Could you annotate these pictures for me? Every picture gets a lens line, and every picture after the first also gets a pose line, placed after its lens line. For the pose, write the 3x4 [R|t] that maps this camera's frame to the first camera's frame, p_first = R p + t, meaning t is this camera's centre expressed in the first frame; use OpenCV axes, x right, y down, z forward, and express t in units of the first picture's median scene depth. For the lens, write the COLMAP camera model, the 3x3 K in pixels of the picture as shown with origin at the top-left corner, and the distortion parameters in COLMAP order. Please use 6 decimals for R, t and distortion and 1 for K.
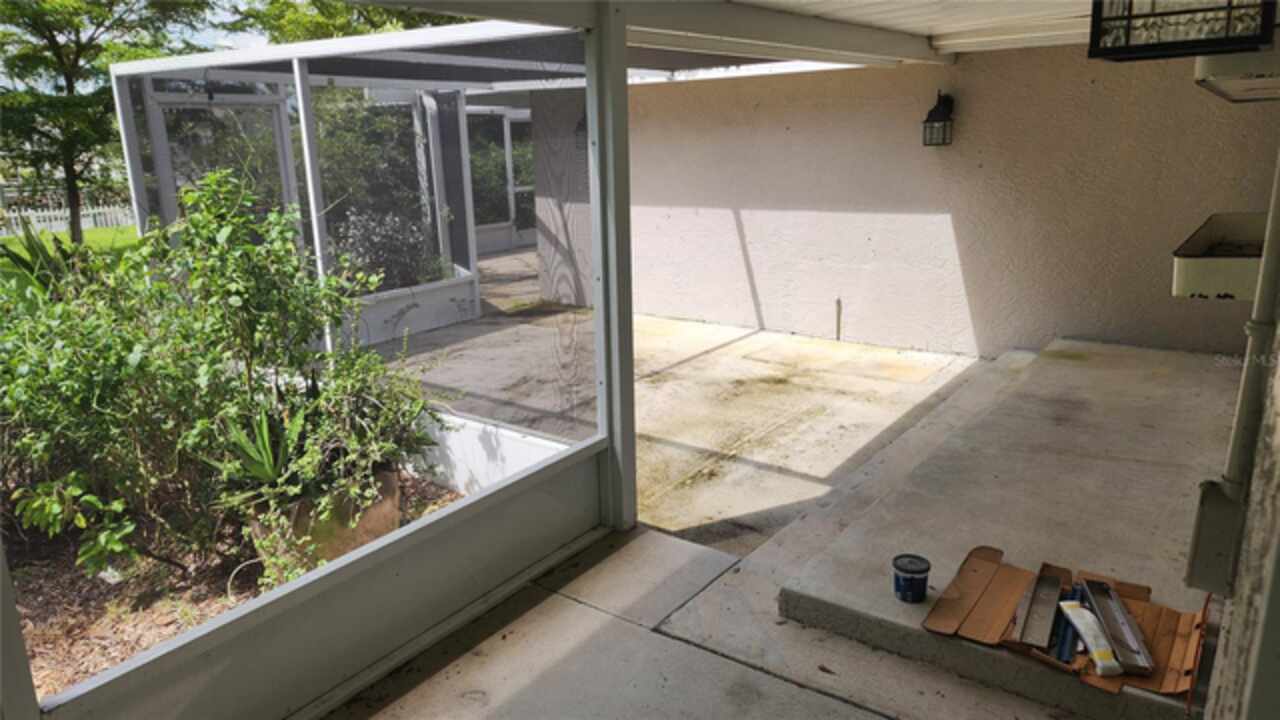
lens RADIAL K [[867.0, 0, 645.7], [0, 867.0, 350.4], [0, 0, 1]] dist [0.065887, -0.055646]
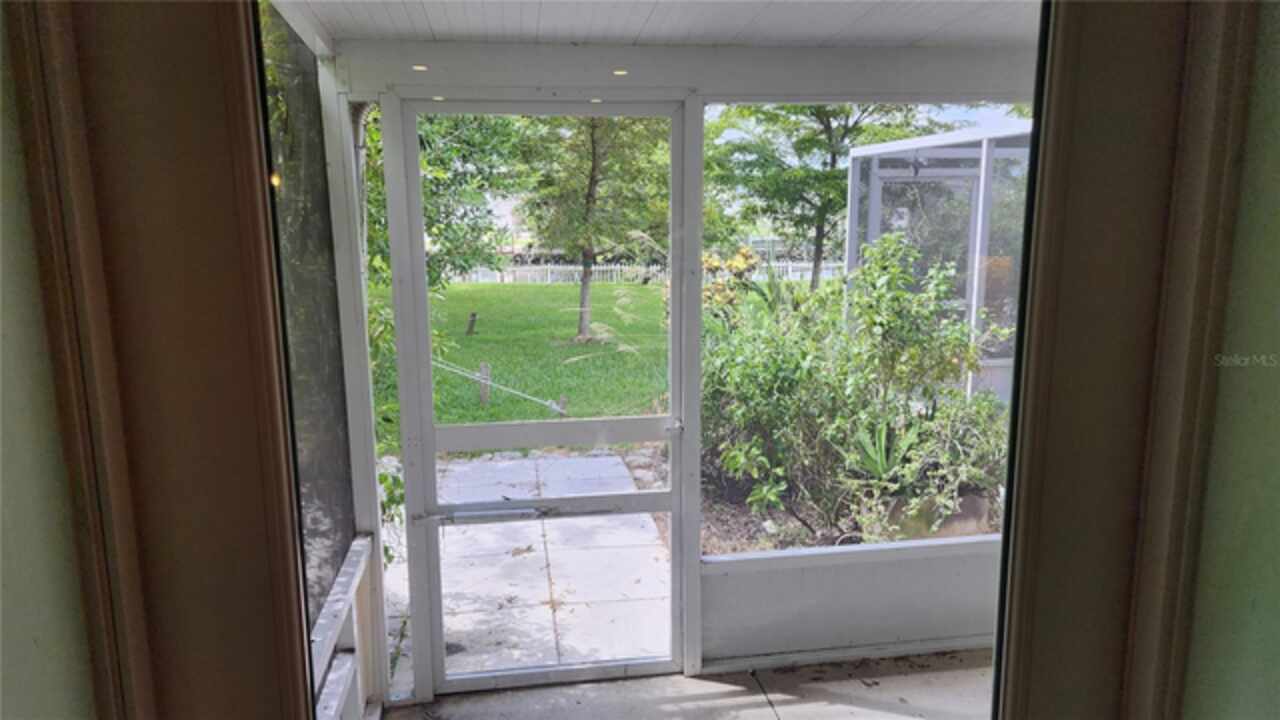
lens RADIAL K [[867.0, 0, 640.2], [0, 867.0, 363.8], [0, 0, 1]] dist [0.065887, -0.055646]
pose [[0.713215, 0.139929, -0.686836, 0.160441], [-0.179137, 0.983719, 0.014396, 0.032224], [0.677668, 0.112771, 0.726669, -0.157106]]
